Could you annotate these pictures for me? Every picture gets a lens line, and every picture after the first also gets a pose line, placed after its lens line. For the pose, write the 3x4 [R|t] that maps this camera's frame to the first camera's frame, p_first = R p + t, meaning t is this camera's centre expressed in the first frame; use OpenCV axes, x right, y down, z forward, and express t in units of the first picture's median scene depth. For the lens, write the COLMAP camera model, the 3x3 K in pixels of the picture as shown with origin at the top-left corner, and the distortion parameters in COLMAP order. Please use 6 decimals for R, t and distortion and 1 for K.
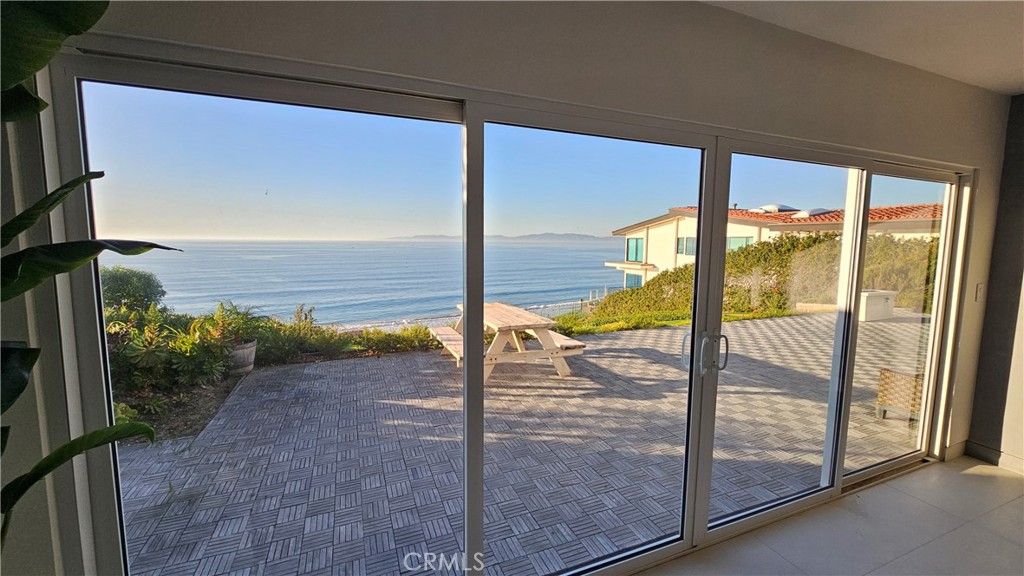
lens RADIAL K [[415.2, 0, 519.1], [0, 415.2, 292.0], [0, 0, 1]] dist [-0.001005, 0.000583]
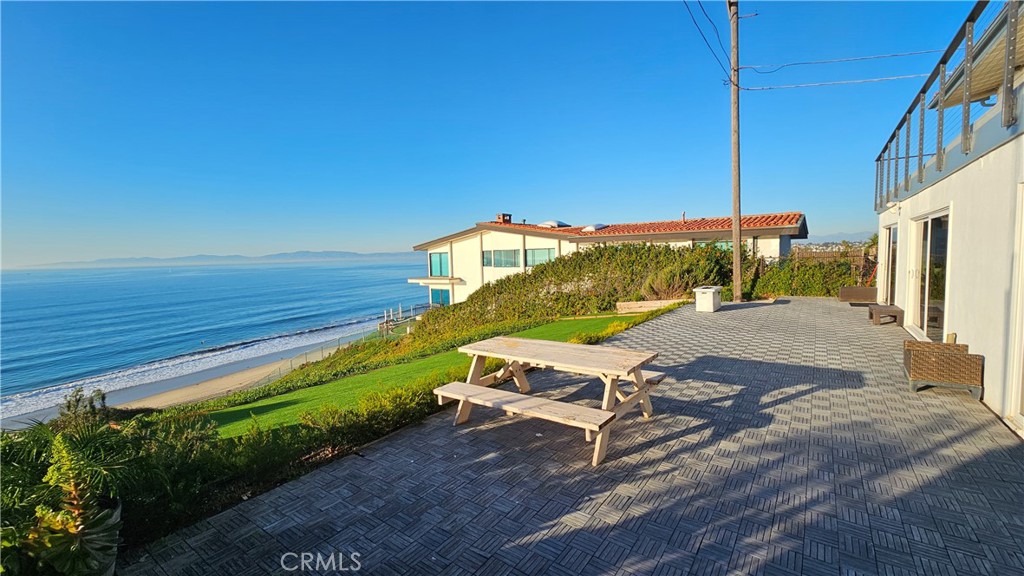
lens RADIAL K [[415.2, 0, 520.5], [0, 415.2, 284.3], [0, 0, 1]] dist [-0.001005, 0.000583]
pose [[0.852091, -0.068473, 0.518896, -0.105877], [0.097010, 0.994889, -0.028016, -0.011950], [-0.514325, 0.074210, 0.854378, 0.084986]]
